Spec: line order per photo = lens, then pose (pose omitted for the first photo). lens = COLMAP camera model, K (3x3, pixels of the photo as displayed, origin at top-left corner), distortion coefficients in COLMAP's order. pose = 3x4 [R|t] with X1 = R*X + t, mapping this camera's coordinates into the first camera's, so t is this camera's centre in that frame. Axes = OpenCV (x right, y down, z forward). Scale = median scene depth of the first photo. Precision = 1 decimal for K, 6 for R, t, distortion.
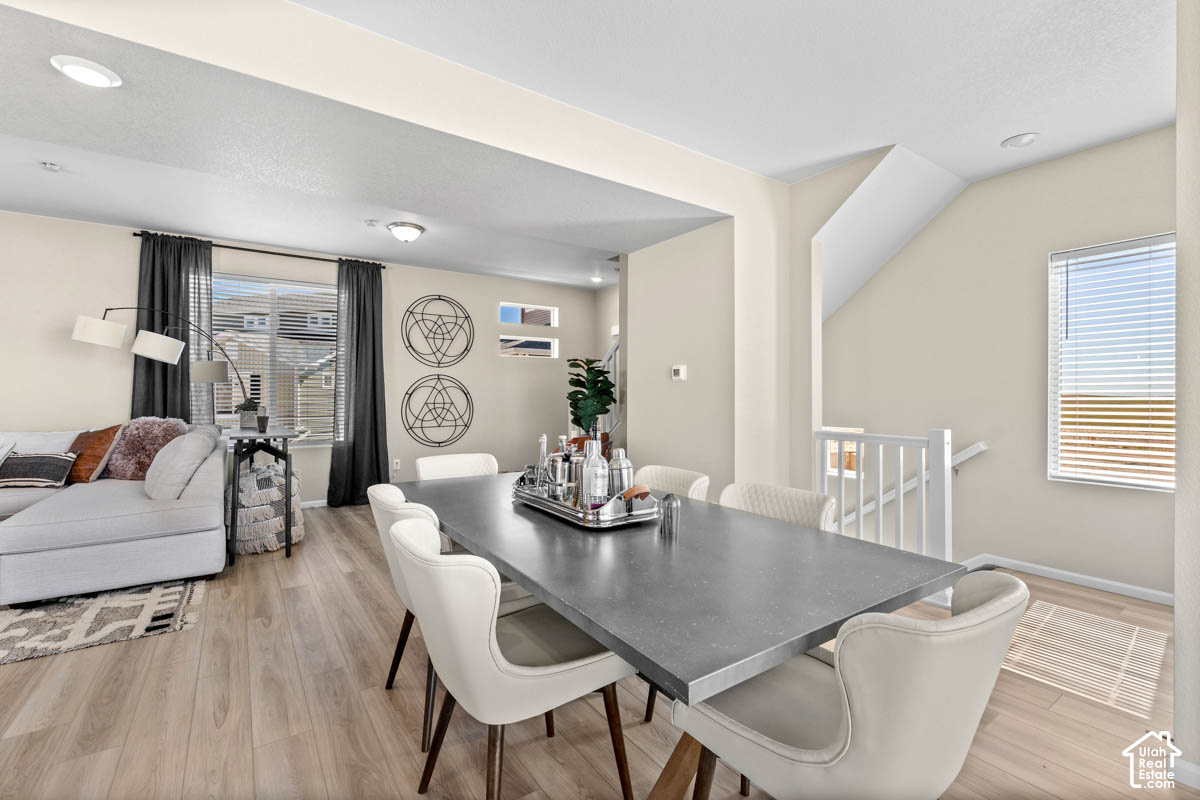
lens RADIAL K [[532.0, 0, 599.1], [0, 532.0, 400.3], [0, 0, 1]] dist [-0.012787, 0.002158]
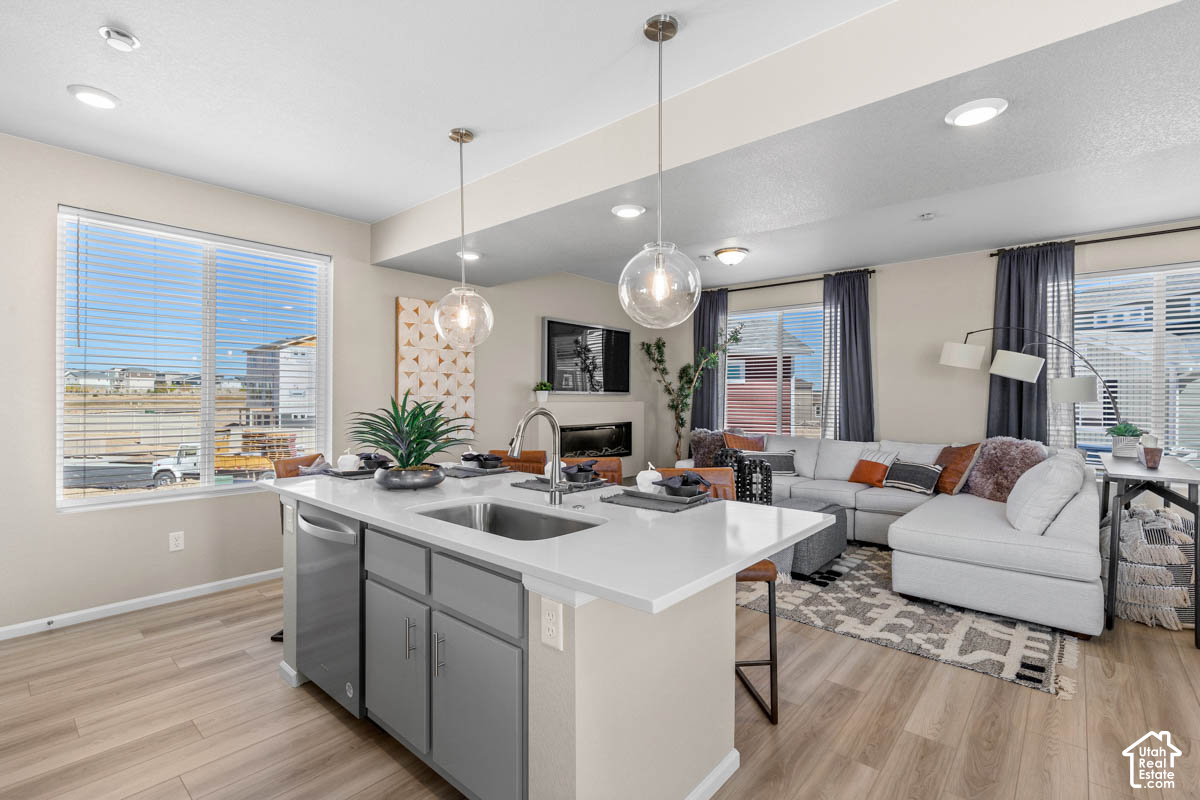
lens RADIAL K [[532.0, 0, 598.9], [0, 532.0, 399.5], [0, 0, 1]] dist [-0.012787, 0.002158]
pose [[0.236827, -0.000788, -0.971552, -0.089105], [-0.004397, 0.999989, -0.001883, -0.038920], [0.971542, 0.004718, 0.236820, 0.035546]]
